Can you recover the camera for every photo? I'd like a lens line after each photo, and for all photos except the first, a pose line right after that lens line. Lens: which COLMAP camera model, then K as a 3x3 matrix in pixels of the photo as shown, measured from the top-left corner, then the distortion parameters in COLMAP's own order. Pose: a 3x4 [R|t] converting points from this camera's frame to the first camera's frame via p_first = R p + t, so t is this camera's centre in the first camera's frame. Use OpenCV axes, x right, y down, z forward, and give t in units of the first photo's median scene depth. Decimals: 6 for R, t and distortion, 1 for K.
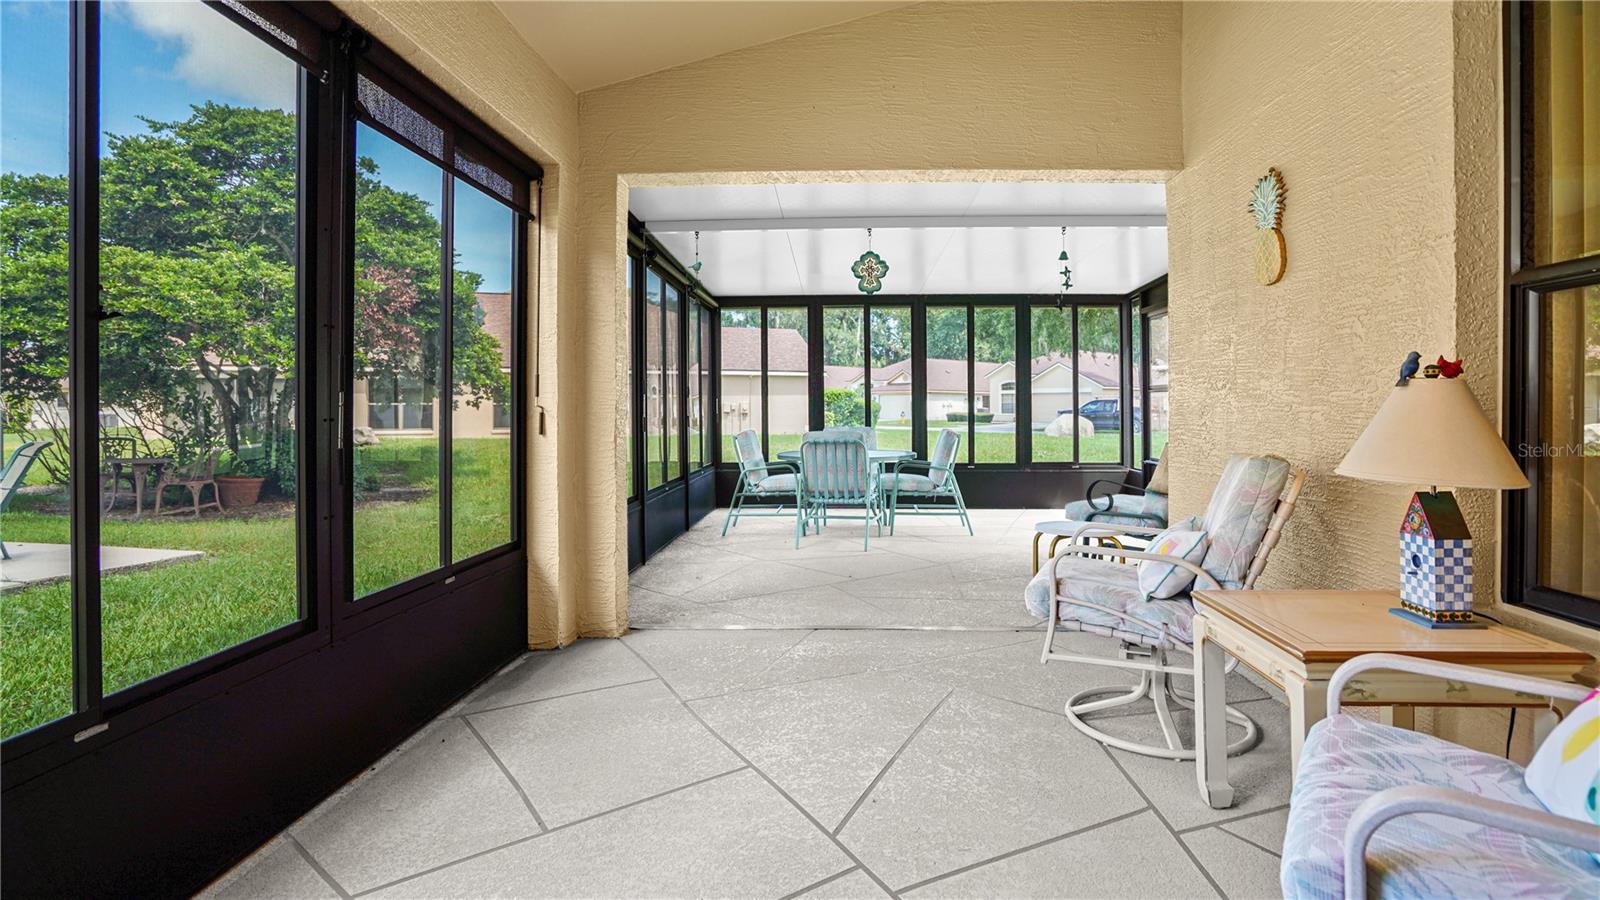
lens RADIAL K [[783.1, 0, 802.9], [0, 783.1, 405.7], [0, 0, 1]] dist [-0.001392, 0.000287]
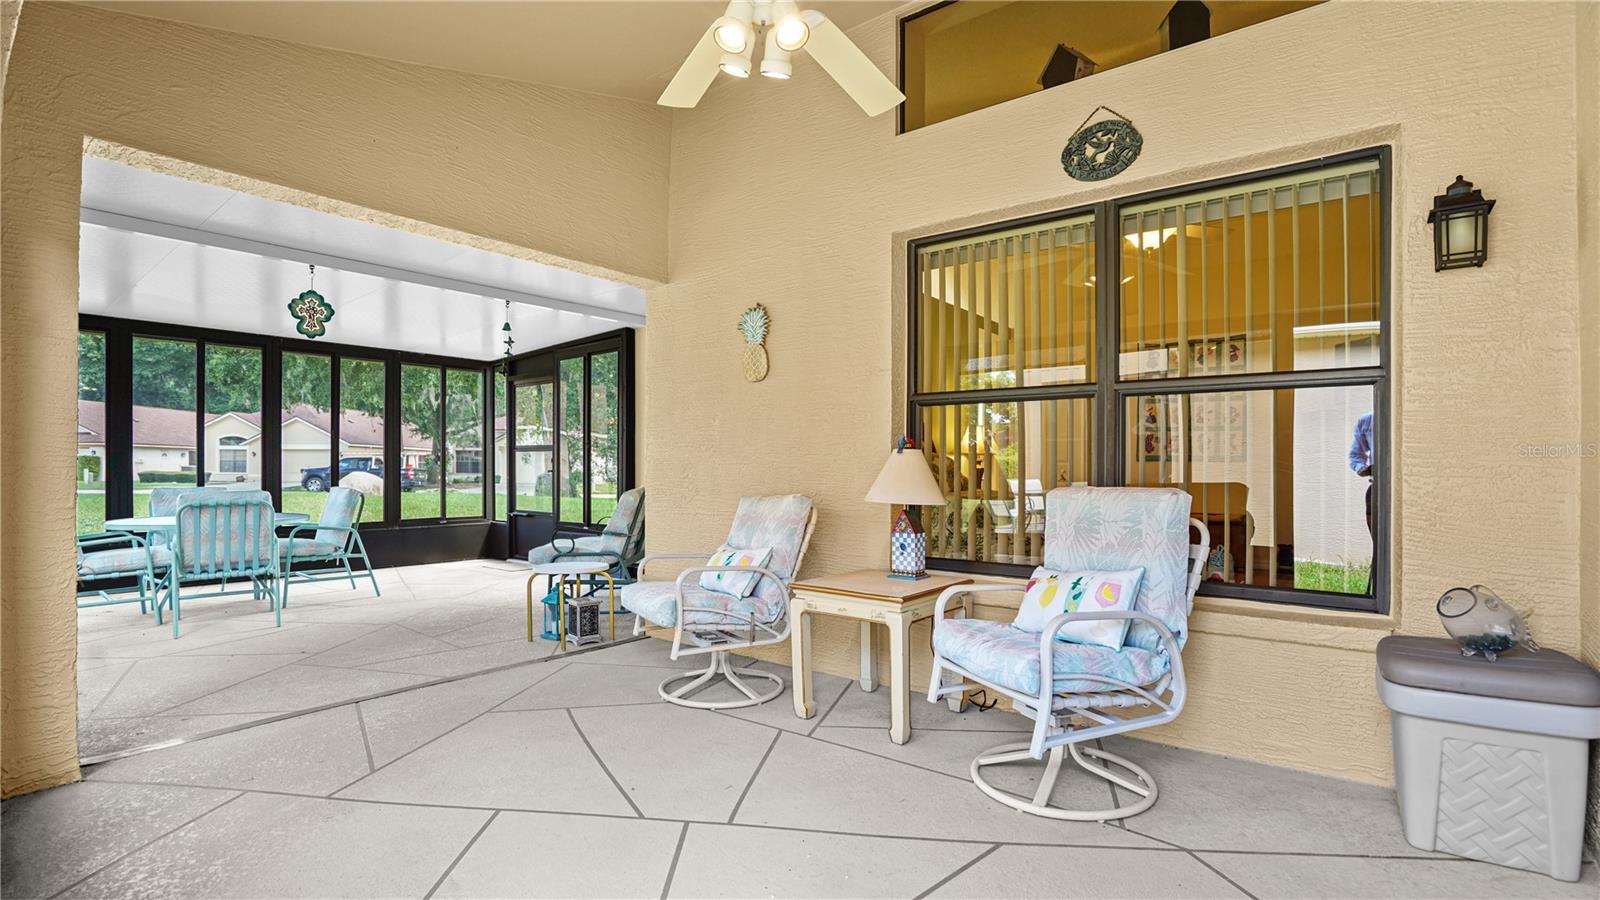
lens RADIAL K [[757.8, 0, 789.8], [0, 757.8, 471.6], [0, 0, 1]] dist [-0.042980, 0.000511]
pose [[0.601663, -0.002427, 0.798746, -0.388461], [-0.005012, 0.999964, 0.006813, 0.004053], [-0.798734, -0.008102, 0.601630, 0.064268]]
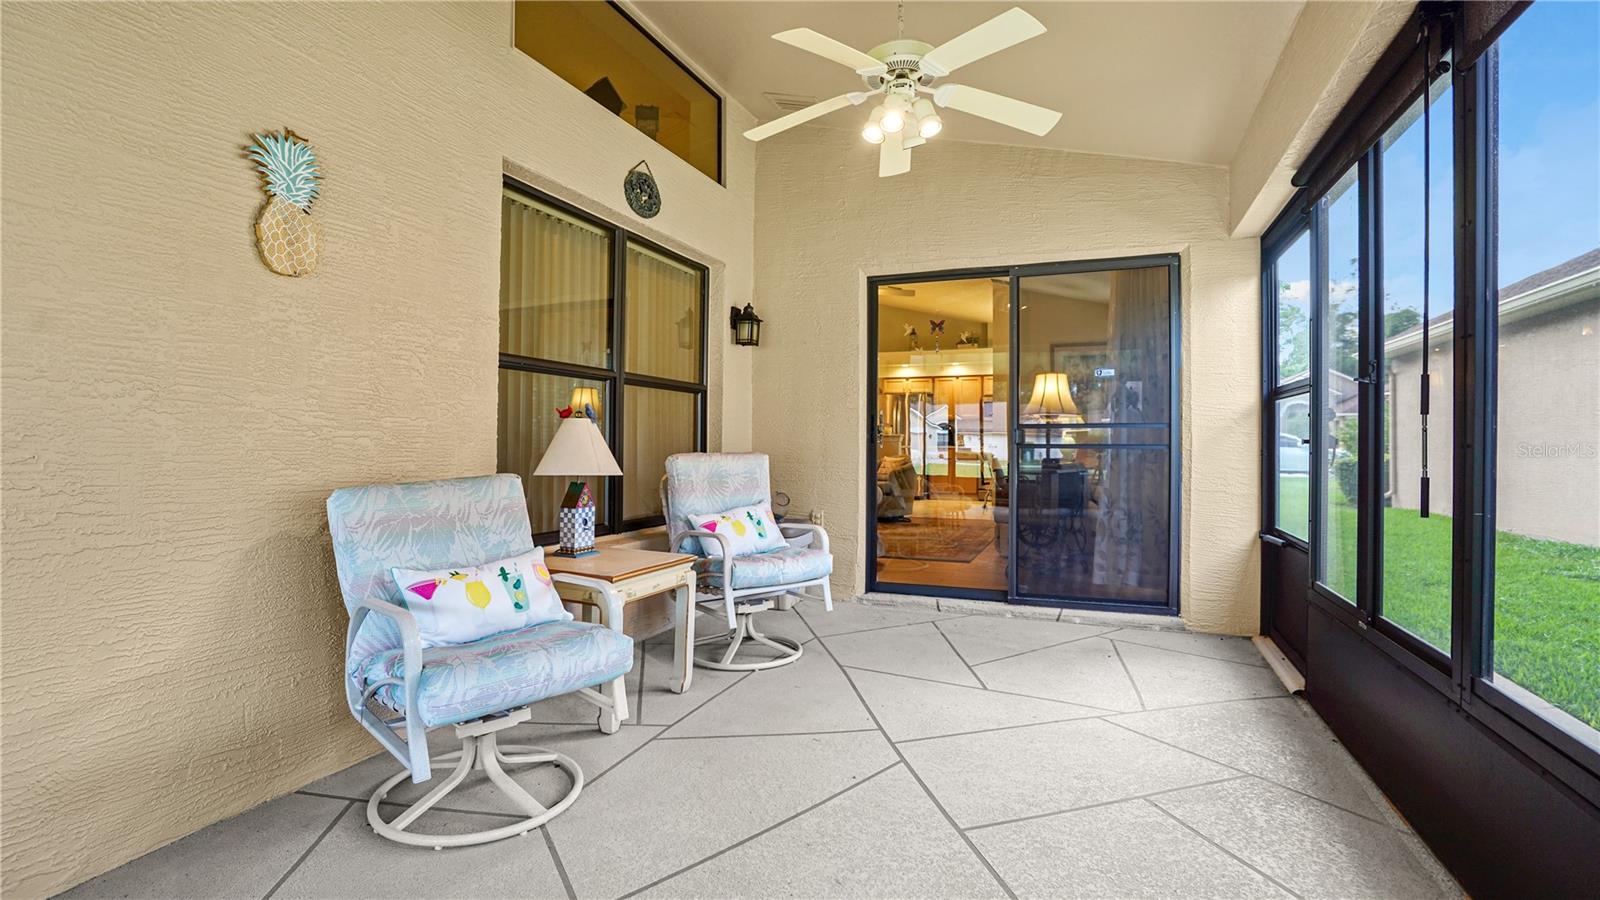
lens RADIAL K [[753.4, 0, 798.9], [0, 753.4, 440.4], [0, 0, 1]] dist [0.036127, 0.000277]
pose [[-0.947636, -0.006368, 0.319290, -0.104322], [-0.008156, 0.999958, -0.004263, 0.008243], [-0.319249, -0.006643, -0.947647, 1.177613]]
